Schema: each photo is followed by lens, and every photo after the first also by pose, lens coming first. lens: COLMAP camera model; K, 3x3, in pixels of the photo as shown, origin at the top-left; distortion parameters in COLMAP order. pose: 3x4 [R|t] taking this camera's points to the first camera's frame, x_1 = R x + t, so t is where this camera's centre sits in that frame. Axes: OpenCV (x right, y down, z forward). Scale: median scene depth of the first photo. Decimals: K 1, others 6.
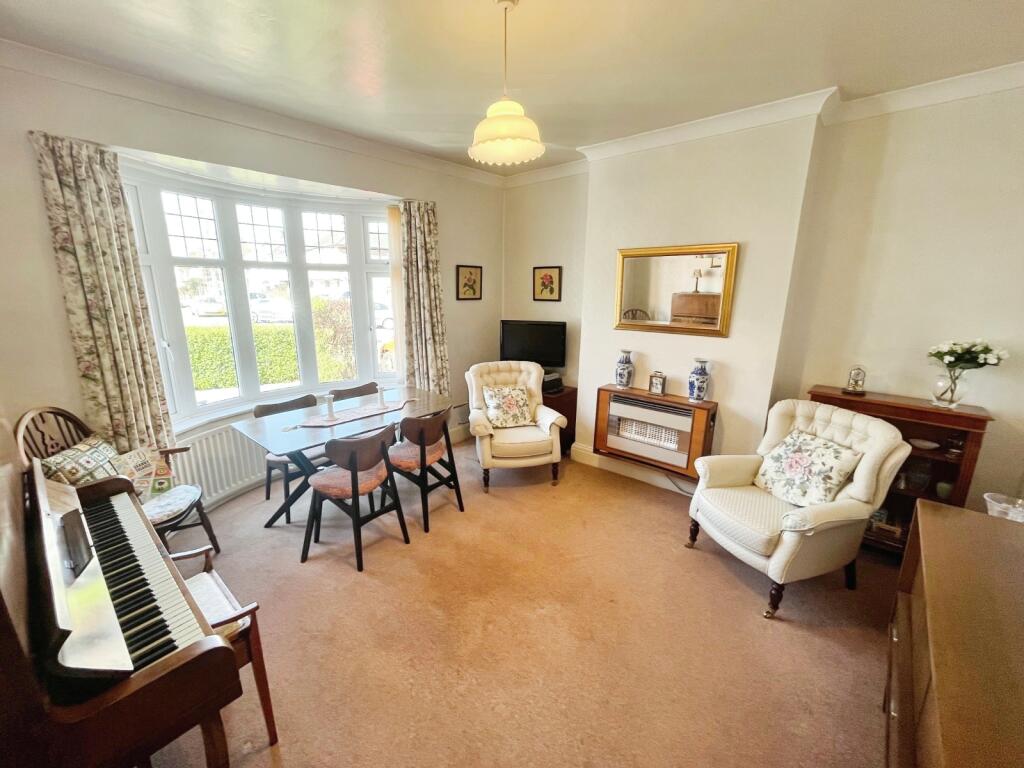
lens RADIAL K [[422.3, 0, 509.7], [0, 422.3, 391.9], [0, 0, 1]] dist [0.000249, -0.000002]
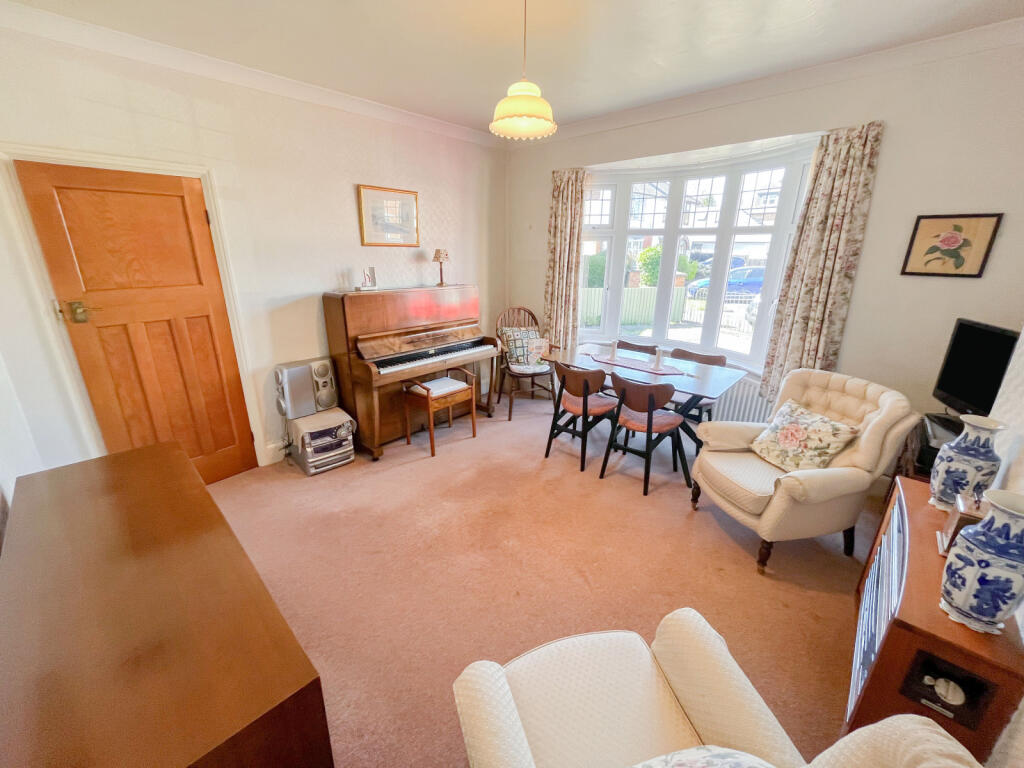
lens RADIAL K [[408.7, 0, 506.7], [0, 408.7, 377.5], [0, 0, 1]] dist [-0.000708, -0.000095]
pose [[-0.024121, 0.304028, -0.952358, 0.638217], [-0.242811, 0.922327, 0.300591, -0.151121], [0.969774, 0.238493, 0.051574, 0.571516]]
